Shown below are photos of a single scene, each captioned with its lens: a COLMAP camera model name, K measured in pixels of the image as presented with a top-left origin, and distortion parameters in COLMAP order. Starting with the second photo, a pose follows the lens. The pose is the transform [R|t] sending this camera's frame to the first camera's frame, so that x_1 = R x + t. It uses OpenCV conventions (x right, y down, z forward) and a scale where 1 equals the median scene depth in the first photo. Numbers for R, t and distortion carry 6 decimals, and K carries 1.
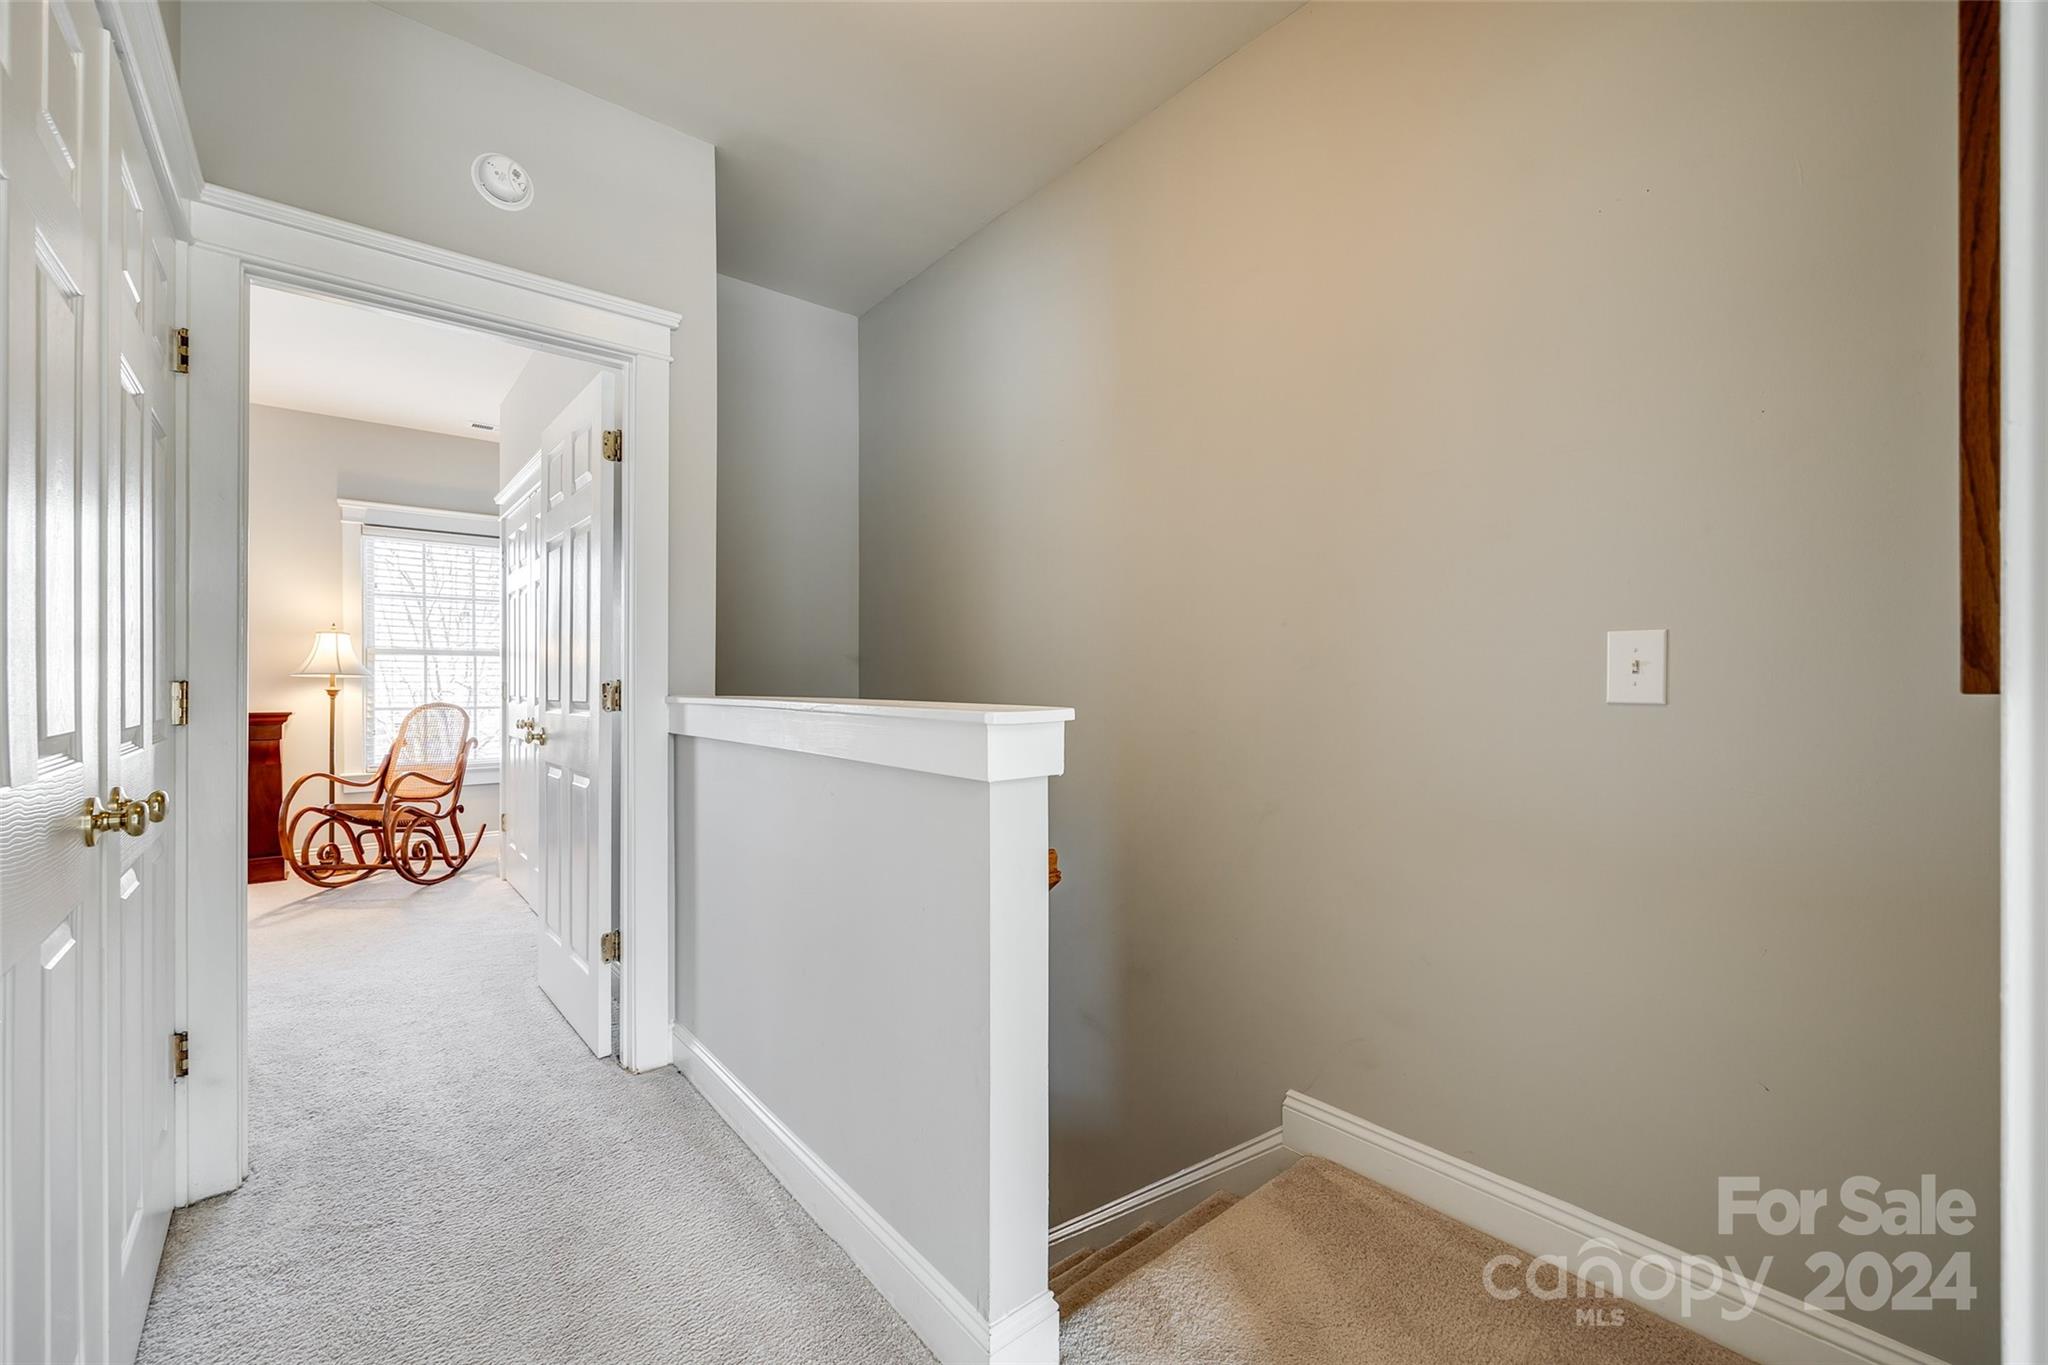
lens RADIAL K [[826.9, 0, 1034.3], [0, 826.9, 695.4], [0, 0, 1]] dist [0.000623, -0.000463]
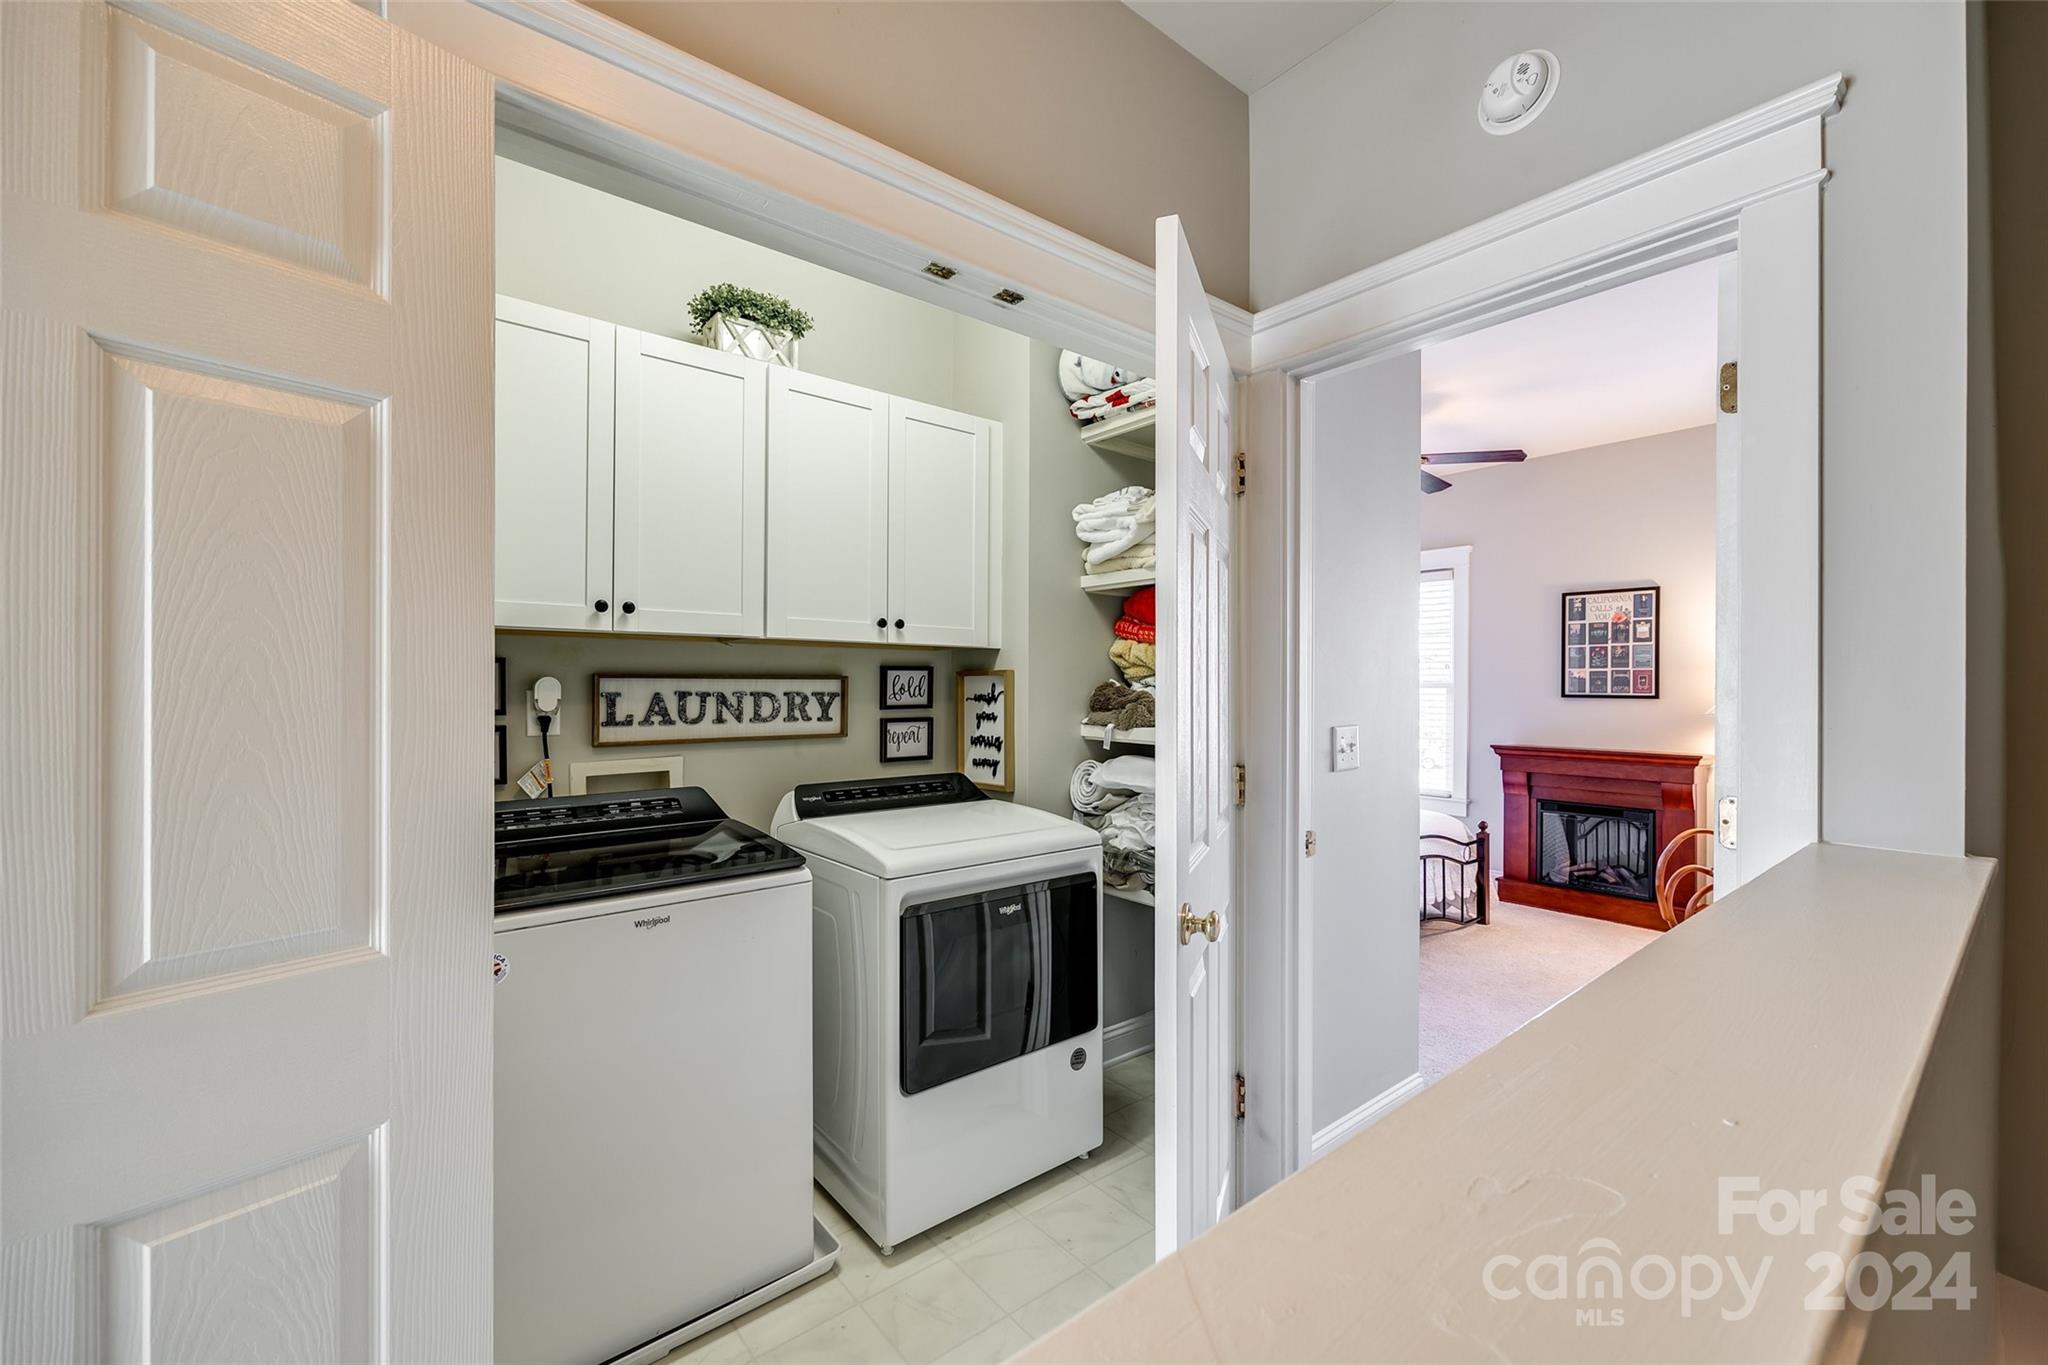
lens RADIAL K [[826.9, 0, 1025.8], [0, 826.9, 682.3], [0, 0, 1]] dist [0.000623, -0.000463]
pose [[-0.028160, -0.006405, -0.999583, 0.037118], [-0.014111, 0.999882, -0.006009, -0.042637], [0.999504, 0.013936, -0.028247, 0.261462]]
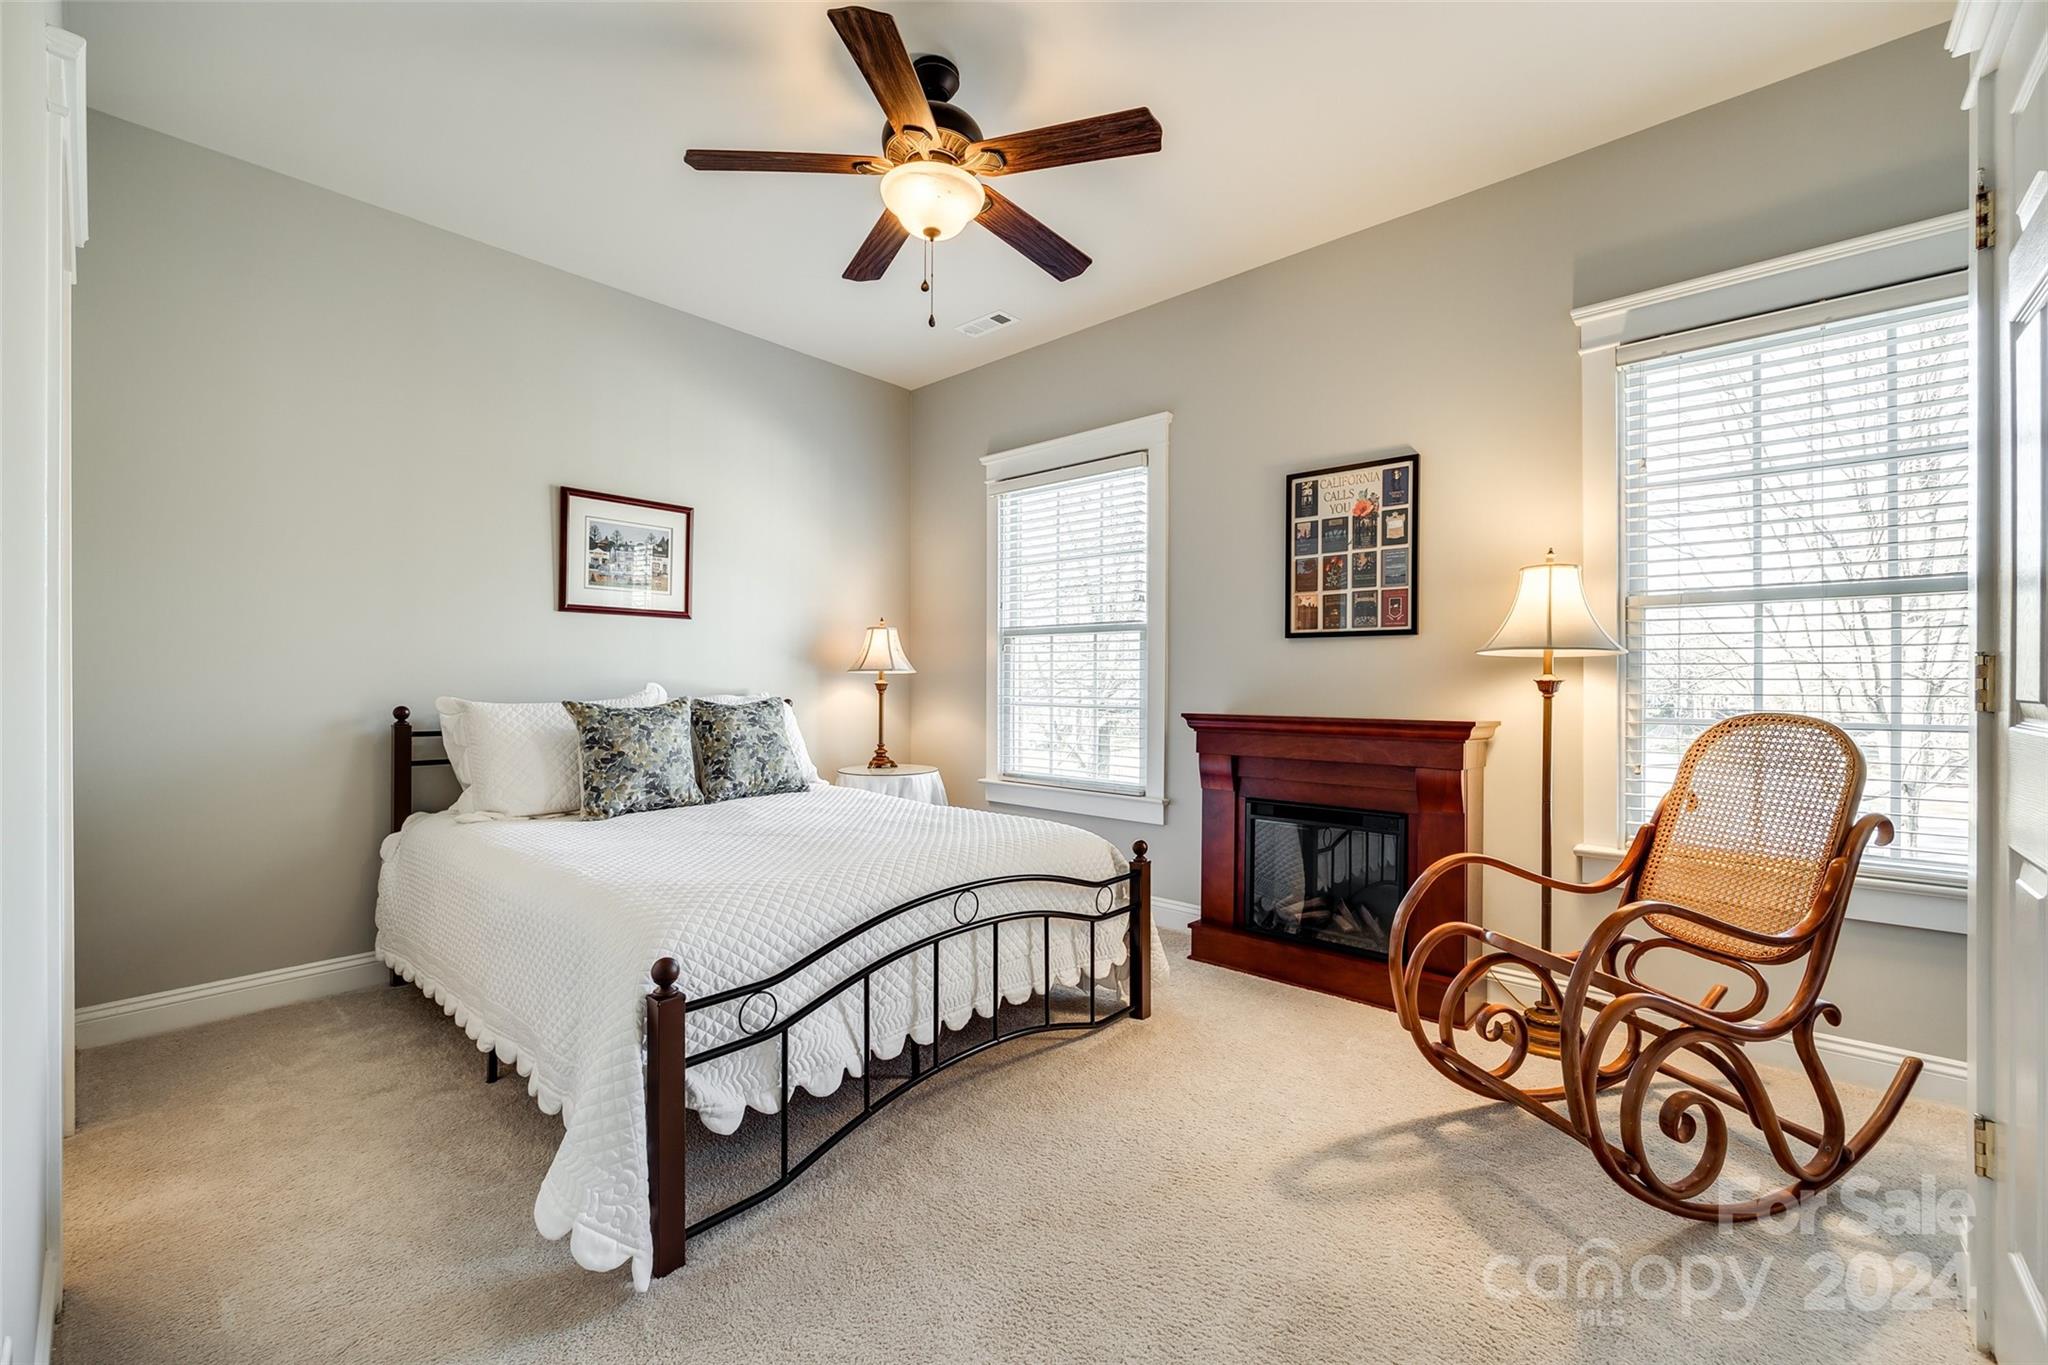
lens RADIAL K [[826.9, 0, 1032.3], [0, 826.9, 678.1], [0, 0, 1]] dist [0.000623, -0.000463]
pose [[0.146636, -0.006235, -0.989171, -0.389822], [-0.015415, 0.999844, -0.008587, 0.001430], [0.989070, 0.016507, 0.146517, 0.604671]]
